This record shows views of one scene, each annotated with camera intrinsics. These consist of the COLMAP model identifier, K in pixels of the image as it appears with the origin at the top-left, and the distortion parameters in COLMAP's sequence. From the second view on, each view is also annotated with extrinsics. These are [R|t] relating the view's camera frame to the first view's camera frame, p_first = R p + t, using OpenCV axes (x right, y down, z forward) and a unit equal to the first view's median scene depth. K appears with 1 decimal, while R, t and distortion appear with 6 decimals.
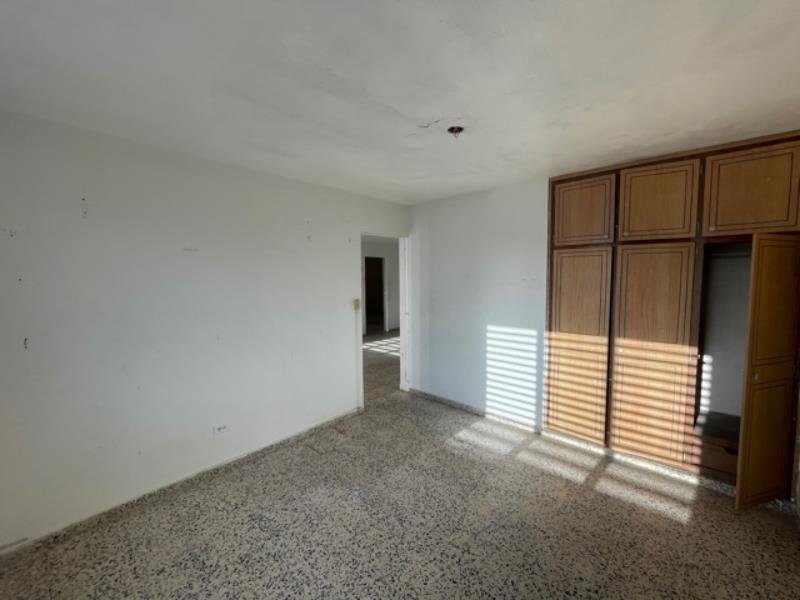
lens RADIAL K [[322.8, 0, 399.6], [0, 322.8, 299.8], [0, 0, 1]] dist [0.000771, 0.000103]
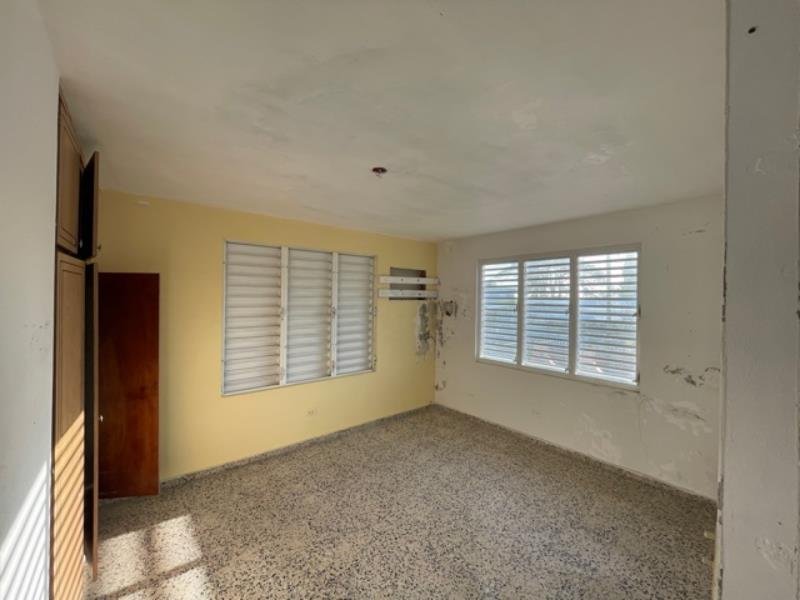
lens RADIAL K [[327.9, 0, 399.7], [0, 327.9, 299.3], [0, 0, 1]] dist [-0.001463, -0.000128]
pose [[-0.991447, -0.001036, 0.130505, -0.032334], [0.008146, 0.997527, 0.069808, -0.162839], [-0.130254, 0.070274, -0.988987, 1.914393]]
